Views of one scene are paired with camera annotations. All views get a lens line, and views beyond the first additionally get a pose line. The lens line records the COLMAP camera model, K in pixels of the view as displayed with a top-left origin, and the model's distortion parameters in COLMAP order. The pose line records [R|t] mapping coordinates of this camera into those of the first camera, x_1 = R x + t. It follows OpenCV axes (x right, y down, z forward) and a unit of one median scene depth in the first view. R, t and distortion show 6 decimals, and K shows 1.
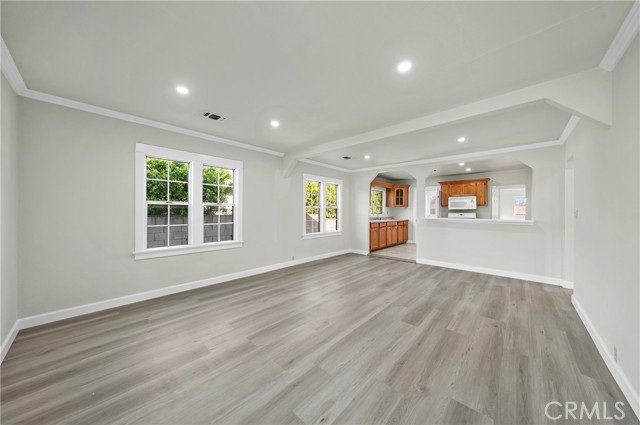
lens RADIAL K [[217.3, 0, 322.8], [0, 217.3, 209.7], [0, 0, 1]] dist [-0.003464, -0.000437]
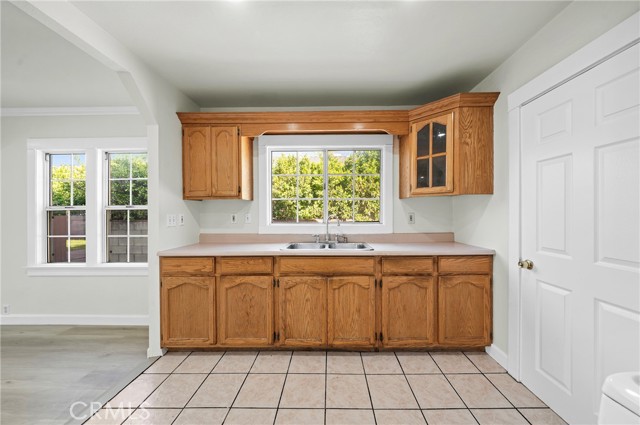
lens RADIAL K [[227.6, 0, 328.0], [0, 227.6, 213.8], [0, 0, 1]] dist [-0.007639, -0.000300]
pose [[0.668105, -0.007004, -0.744034, 0.569075], [0.014037, 0.999896, 0.003192, 0.004528], [0.743934, -0.012577, 0.668135, 0.908438]]
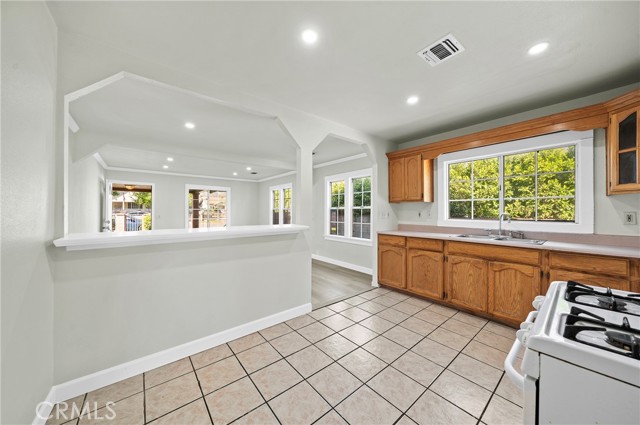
lens RADIAL K [[217.3, 0, 315.3], [0, 217.3, 208.9], [0, 0, 1]] dist [-0.003464, -0.000437]
pose [[-0.155444, -0.018222, -0.987677, 0.749614], [0.002926, 0.999817, -0.018907, 0.006412], [0.987840, -0.005829, -0.155363, 0.874401]]
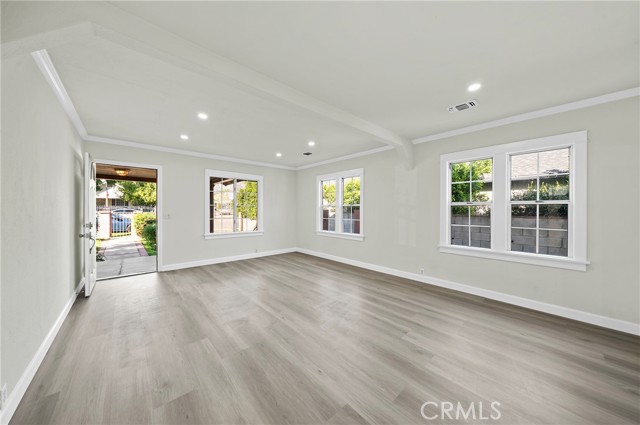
lens RADIAL K [[217.3, 0, 318.0], [0, 217.3, 210.4], [0, 0, 1]] dist [-0.003464, -0.000437]
pose [[-0.105978, -0.004156, -0.994360, 0.491833], [-0.000105, 0.999991, -0.004168, 0.006828], [0.994368, -0.000337, -0.105978, 0.536910]]
